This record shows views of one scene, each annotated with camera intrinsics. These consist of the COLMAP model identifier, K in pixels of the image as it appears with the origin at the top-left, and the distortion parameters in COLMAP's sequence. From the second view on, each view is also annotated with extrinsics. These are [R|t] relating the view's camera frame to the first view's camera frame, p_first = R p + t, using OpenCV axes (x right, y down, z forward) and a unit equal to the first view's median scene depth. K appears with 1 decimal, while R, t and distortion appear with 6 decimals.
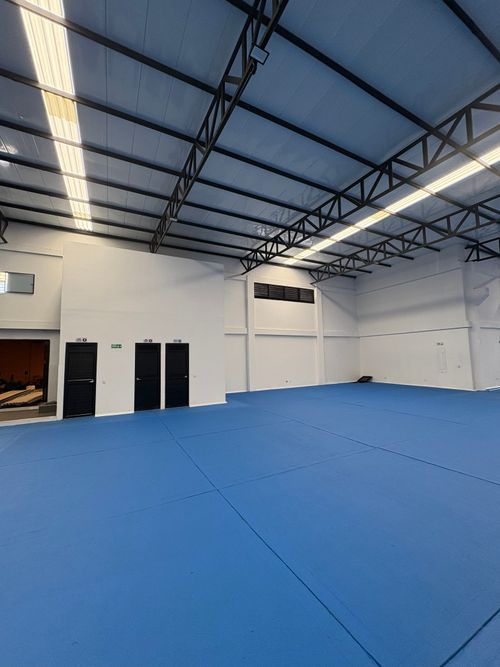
lens RADIAL K [[267.6, 0, 248.5], [0, 267.6, 332.9], [0, 0, 1]] dist [-0.000155, 0.000078]
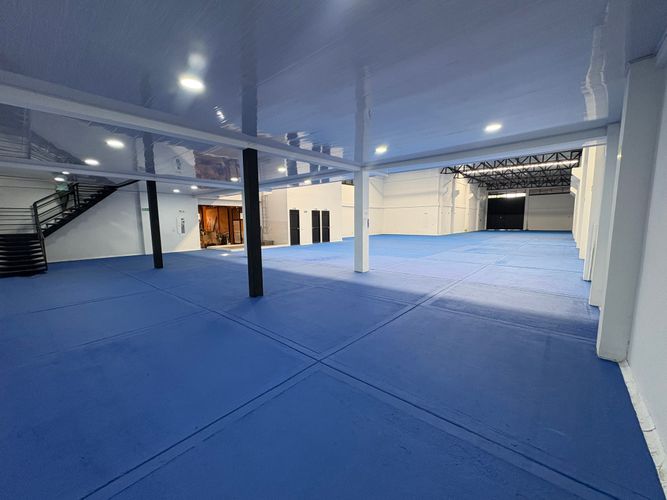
lens RADIAL K [[267.6, 0, 333.5], [0, 267.6, 250.0], [0, 0, 1]] dist [-0.000155, 0.000078]
pose [[0.929938, -0.031112, 0.366397, -0.757967], [-0.039939, 0.981973, 0.184752, -0.036387], [-0.365541, -0.186442, 0.911932, -0.715145]]
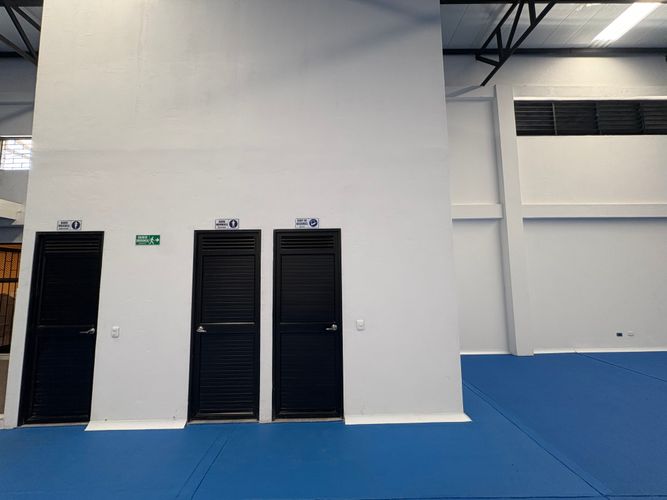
lens RADIAL K [[267.6, 0, 333.5], [0, 267.6, 250.0], [0, 0, 1]] dist [-0.000155, 0.000078]
pose [[0.894050, -0.035152, -0.446585, -0.063606], [0.034621, 0.999357, -0.009351, 0.055748], [0.446627, -0.007101, 0.894692, 0.560604]]
